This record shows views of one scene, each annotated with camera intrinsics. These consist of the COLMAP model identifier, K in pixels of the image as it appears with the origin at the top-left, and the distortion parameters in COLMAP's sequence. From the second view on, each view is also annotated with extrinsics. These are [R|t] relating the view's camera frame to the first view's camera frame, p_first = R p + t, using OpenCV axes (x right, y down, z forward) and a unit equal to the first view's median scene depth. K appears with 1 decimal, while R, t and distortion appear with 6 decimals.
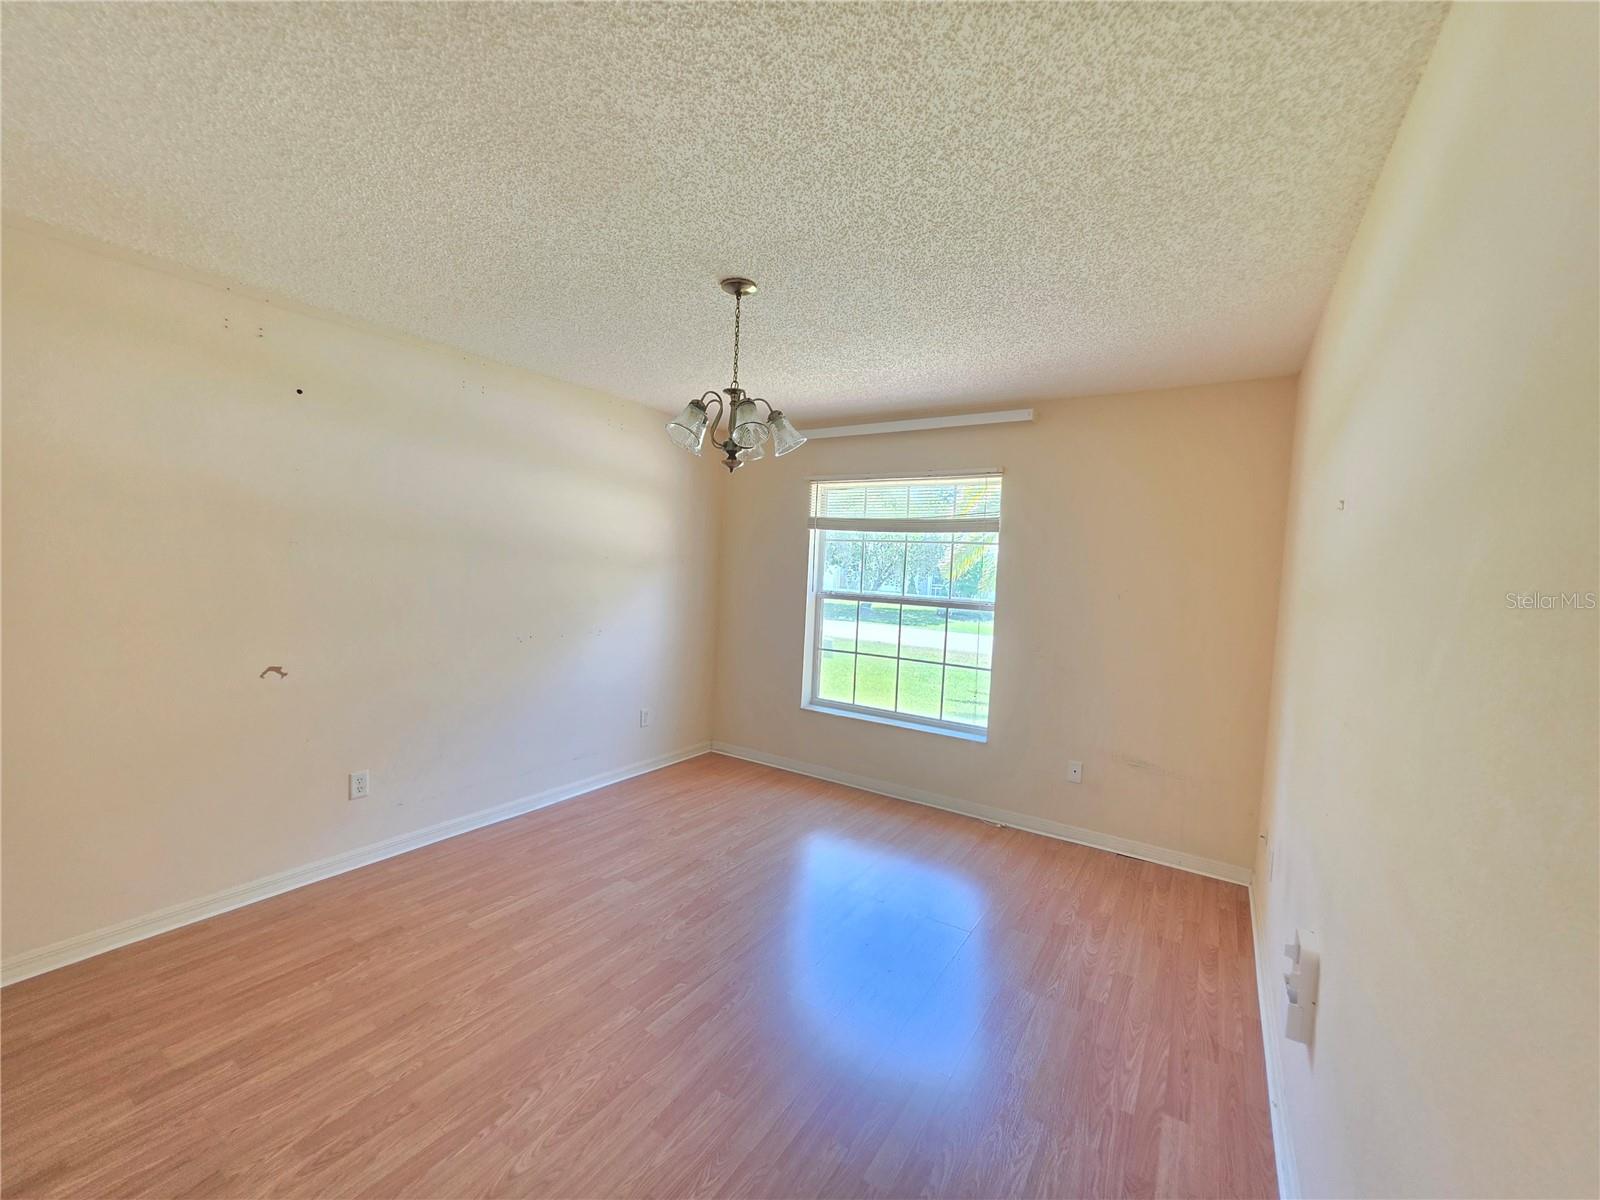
lens RADIAL K [[645.6, 0, 803.2], [0, 645.6, 602.6], [0, 0, 1]] dist [-0.002294, 0.000926]
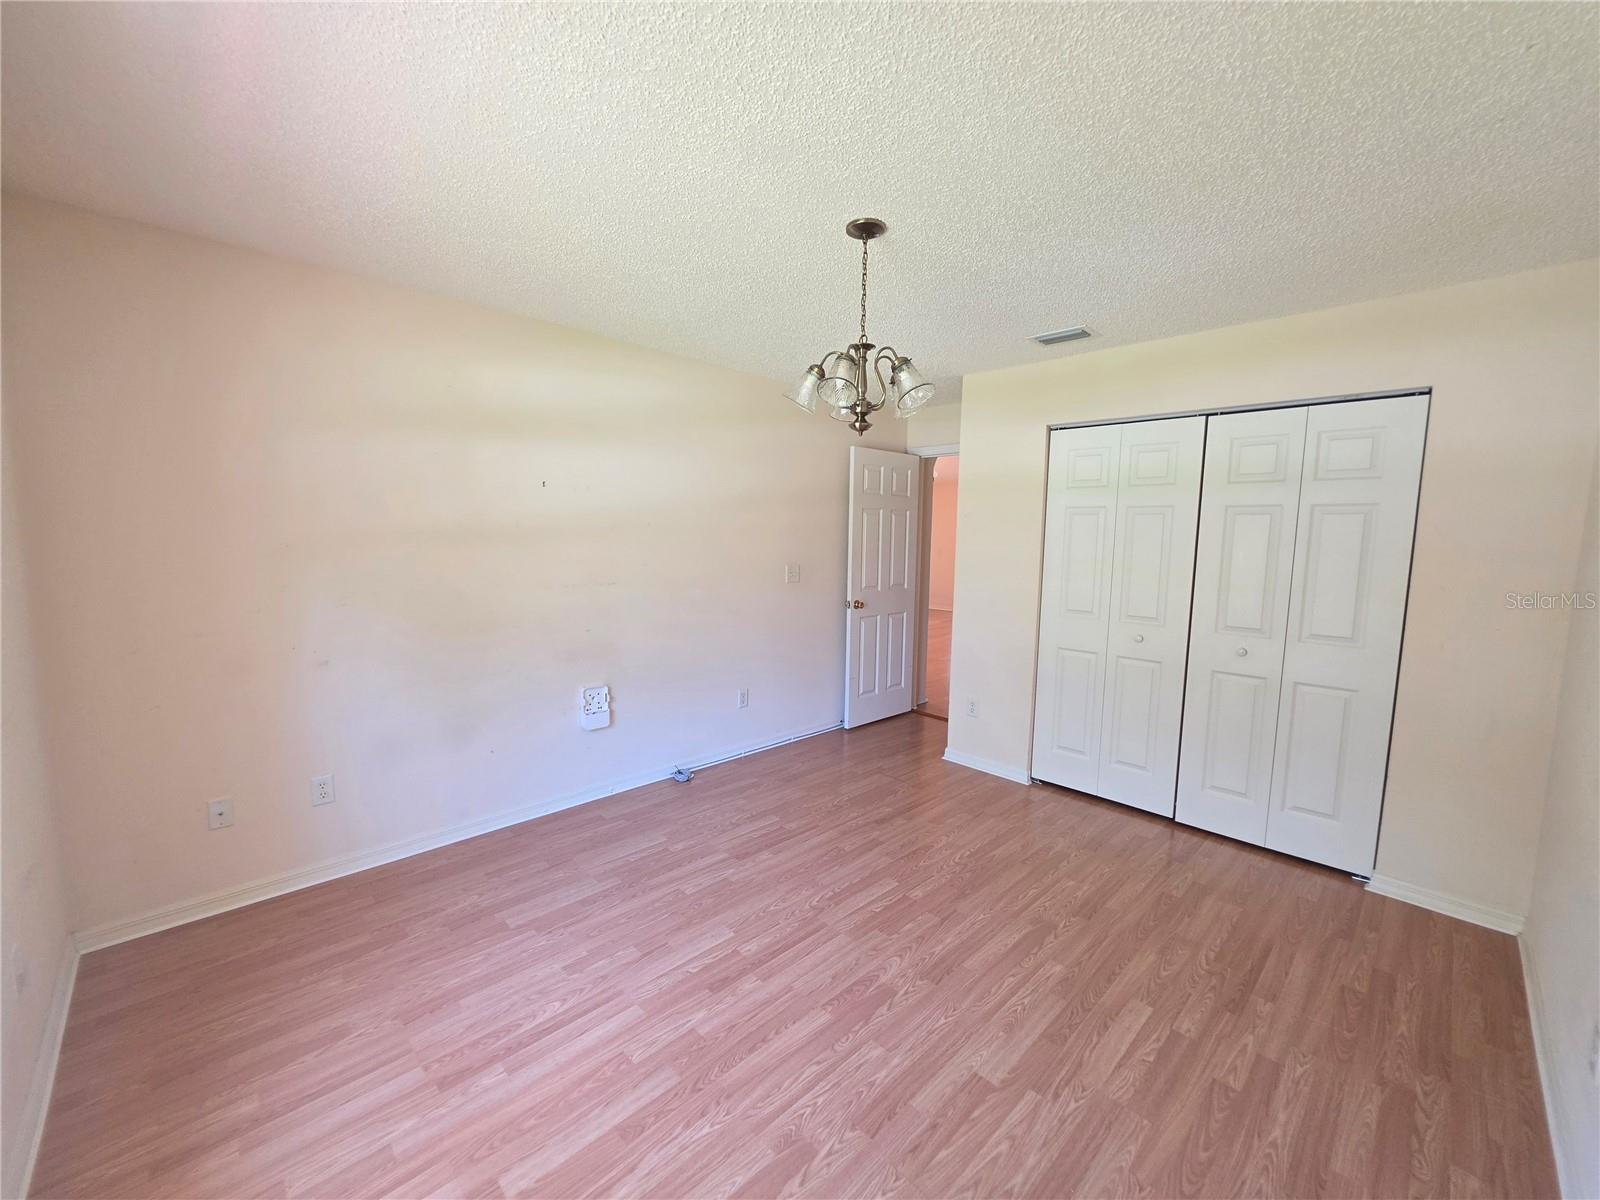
lens RADIAL K [[645.6, 0, 803.2], [0, 645.6, 602.6], [0, 0, 1]] dist [-0.002294, 0.000926]
pose [[-0.974085, -0.080867, 0.211234, -0.226466], [-0.044166, 0.983929, 0.173013, -0.108386], [-0.221830, 0.159200, -0.962001, 1.762871]]
